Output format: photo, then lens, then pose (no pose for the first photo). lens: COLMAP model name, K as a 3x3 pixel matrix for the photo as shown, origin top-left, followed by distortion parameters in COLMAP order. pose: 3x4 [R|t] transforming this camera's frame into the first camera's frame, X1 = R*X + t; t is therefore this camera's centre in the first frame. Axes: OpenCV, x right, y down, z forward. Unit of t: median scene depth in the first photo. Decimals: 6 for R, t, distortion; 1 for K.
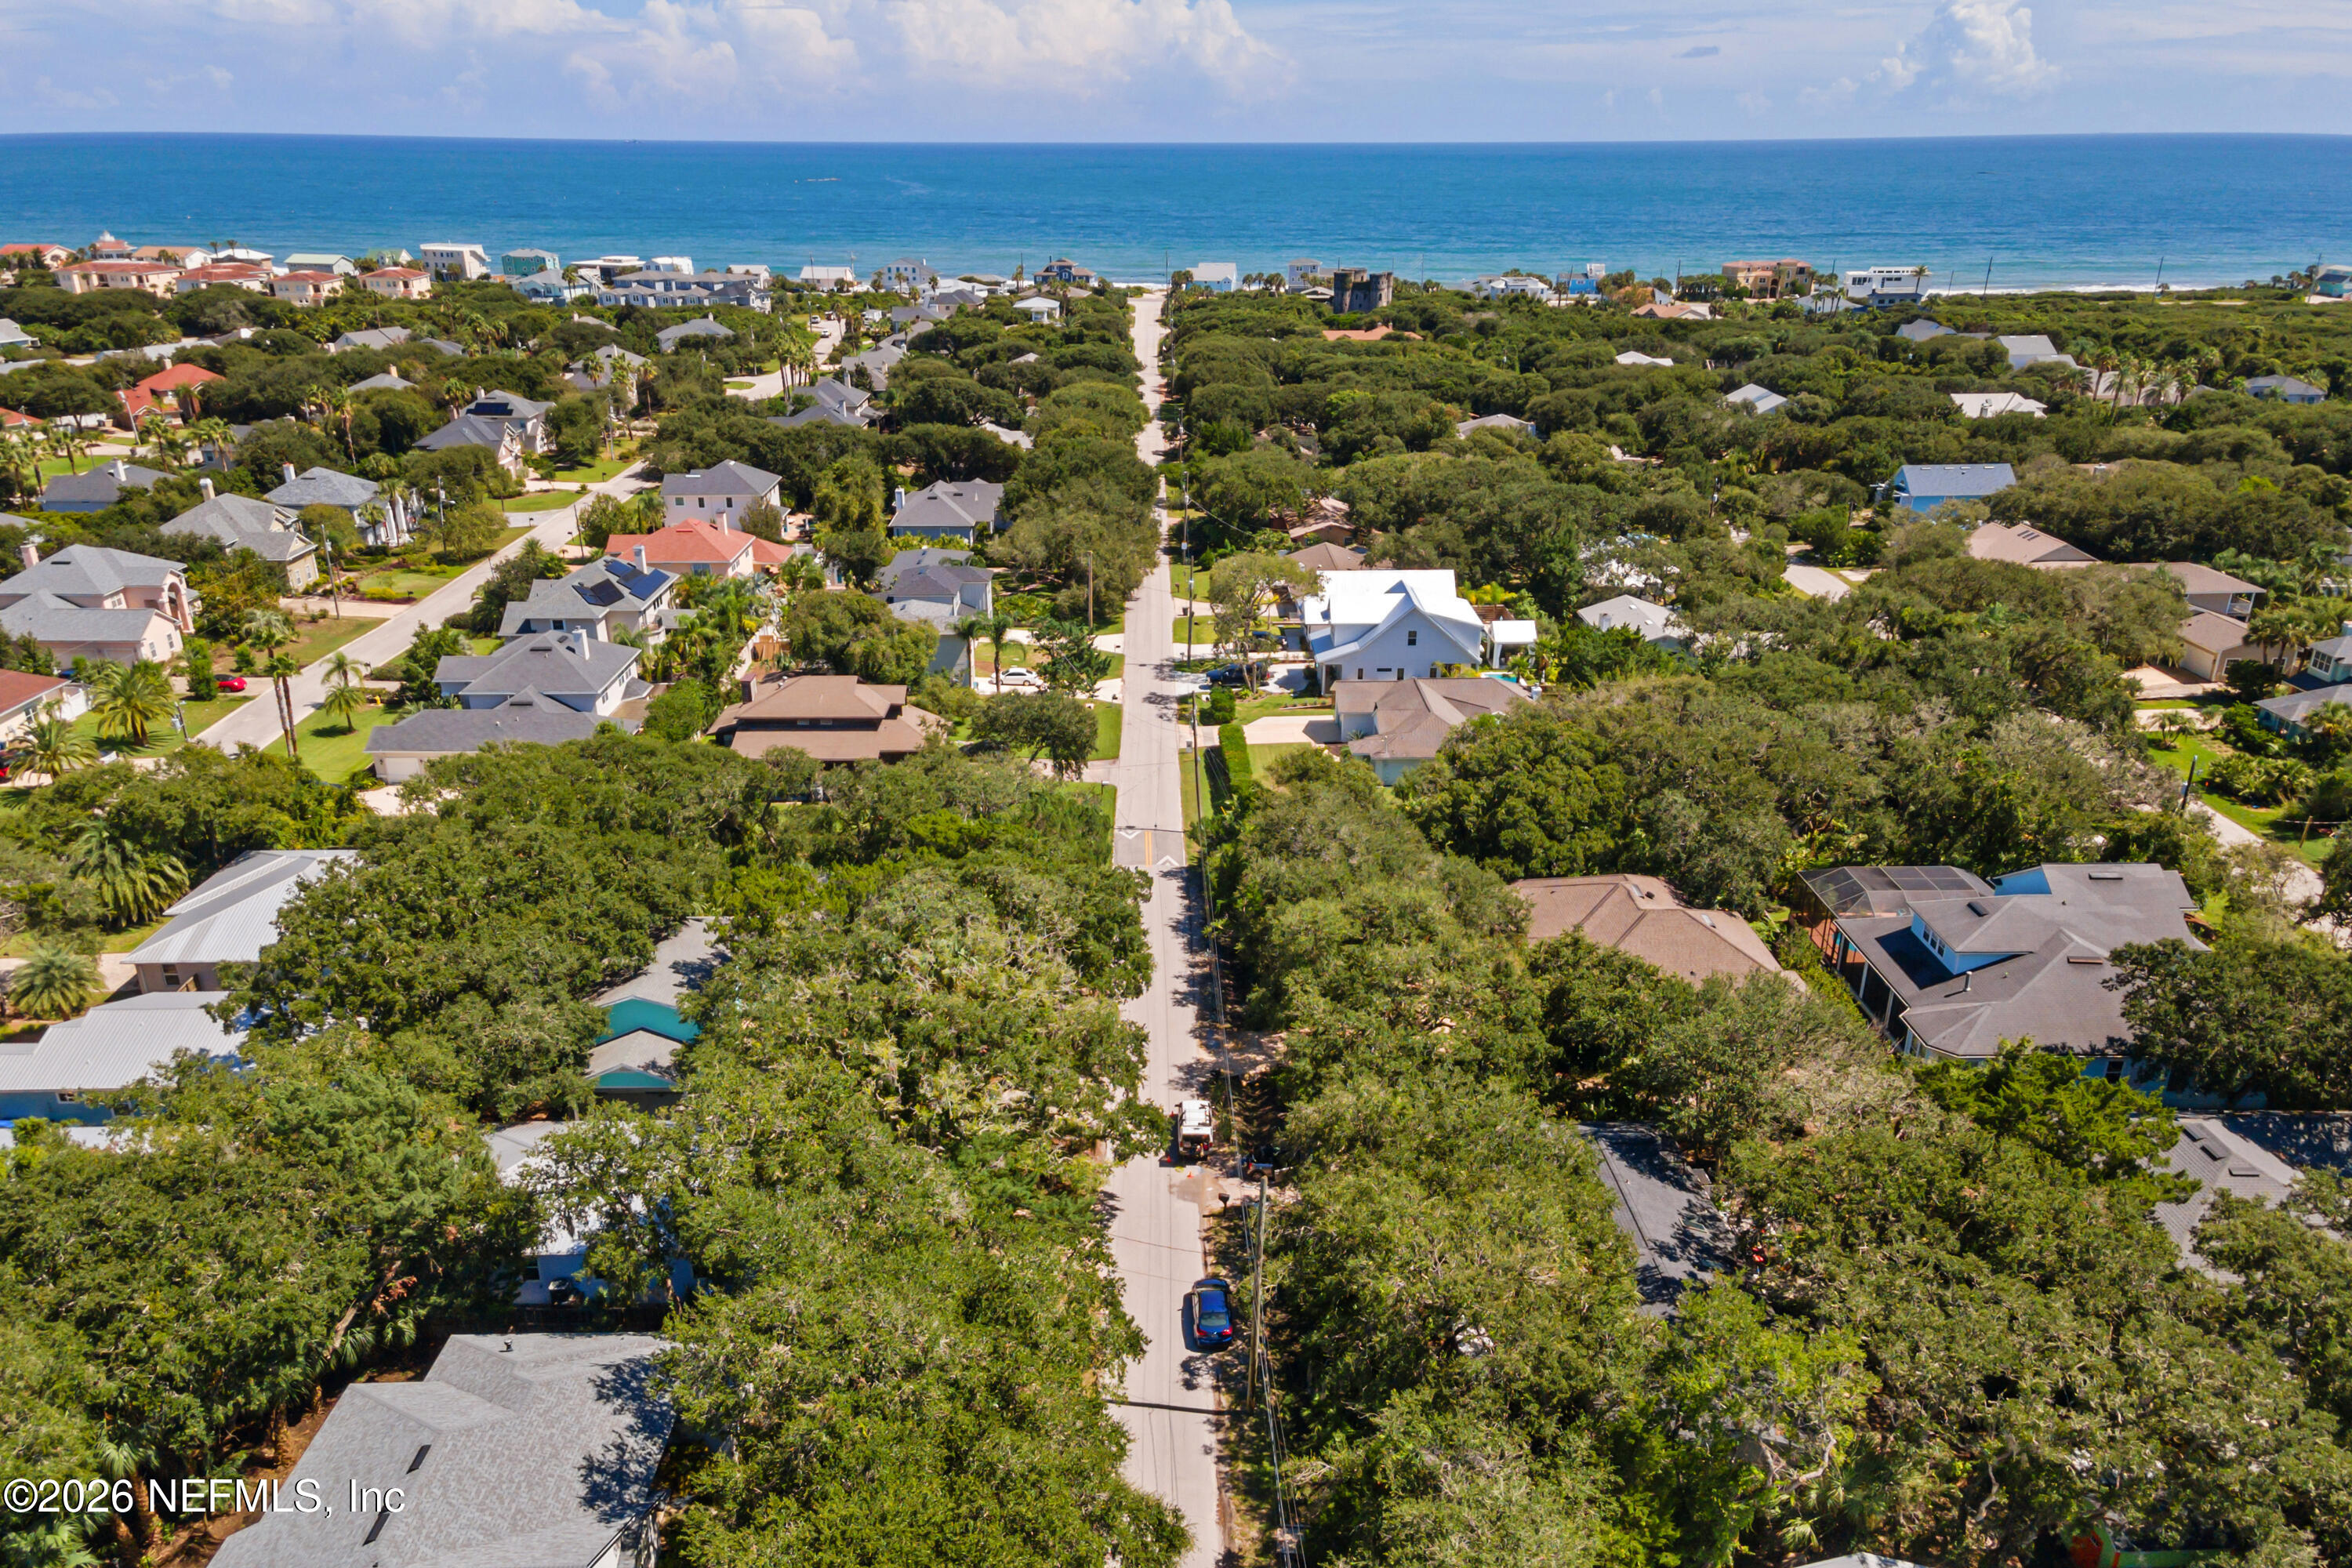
lens RADIAL K [[1722.3, 0, 1189.6], [0, 1722.3, 783.4], [0, 0, 1]] dist [-0.000088, 0.045739]
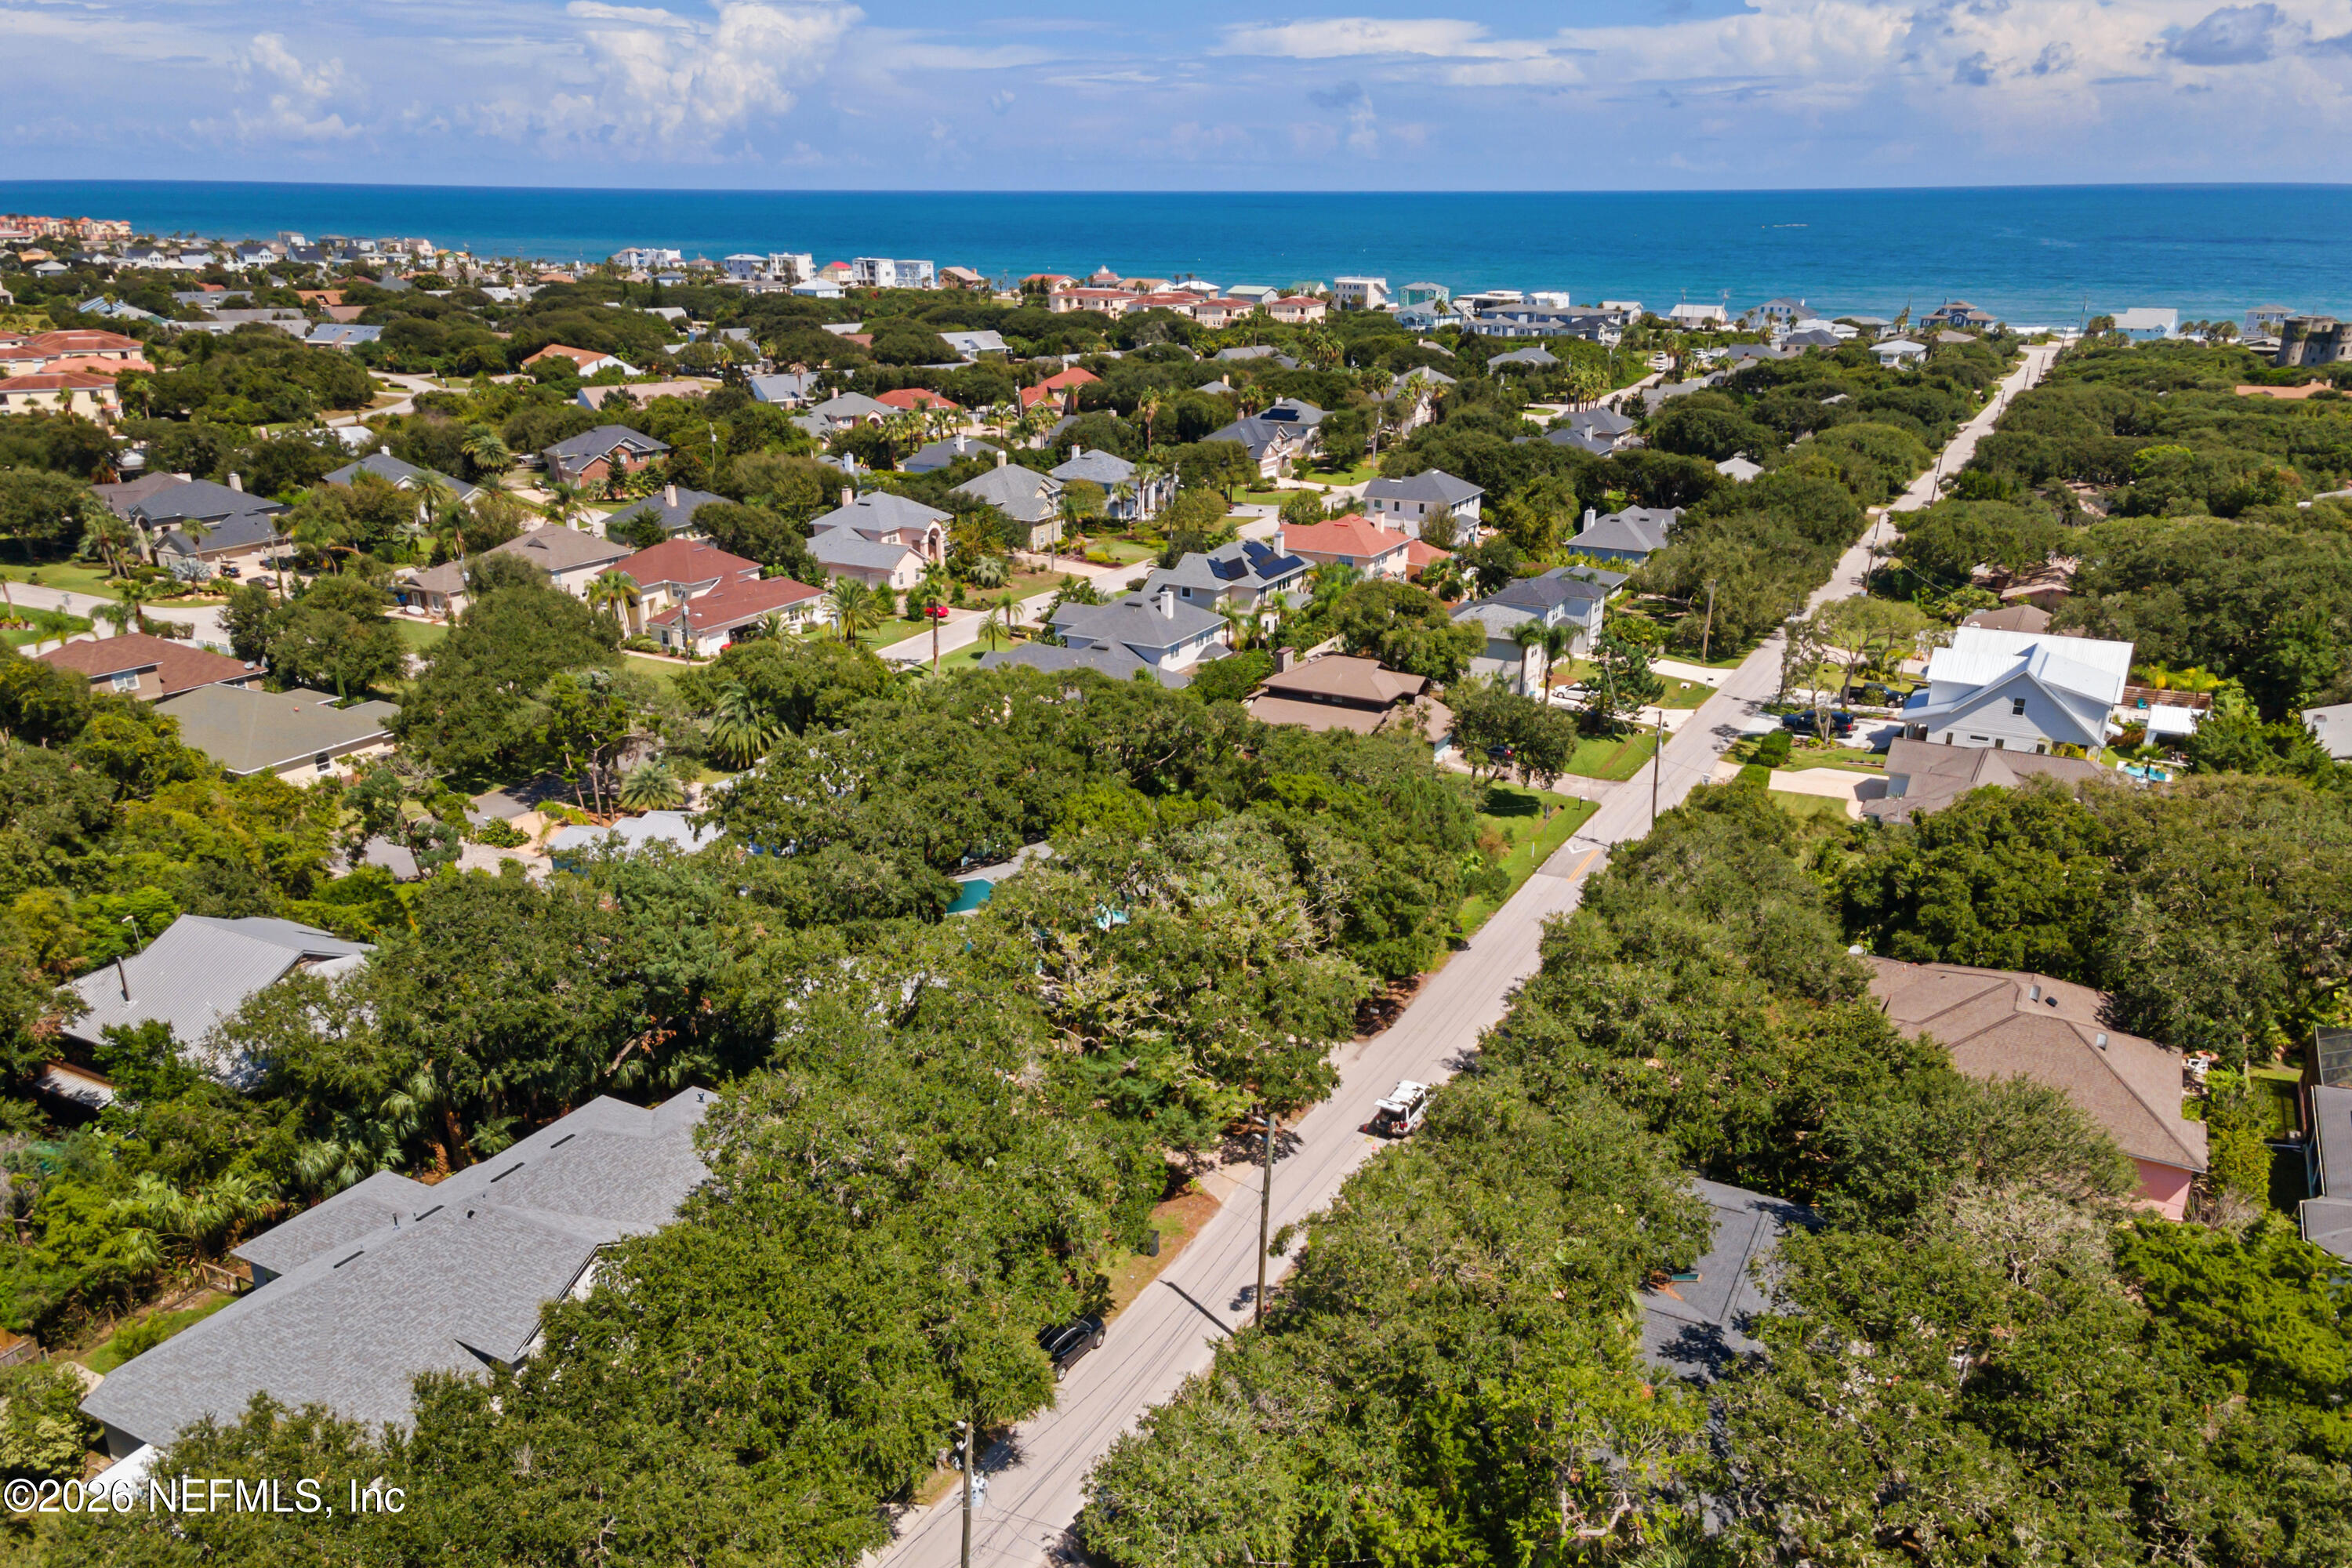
lens RADIAL K [[1722.3, 0, 1189.6], [0, 1722.3, 783.4], [0, 0, 1]] dist [-0.000088, 0.045739]
pose [[0.865920, 0.157007, -0.474901, 0.161930], [-0.168555, 0.985519, 0.018484, 0.008170], [0.470926, 0.064042, 0.879845, 0.023744]]
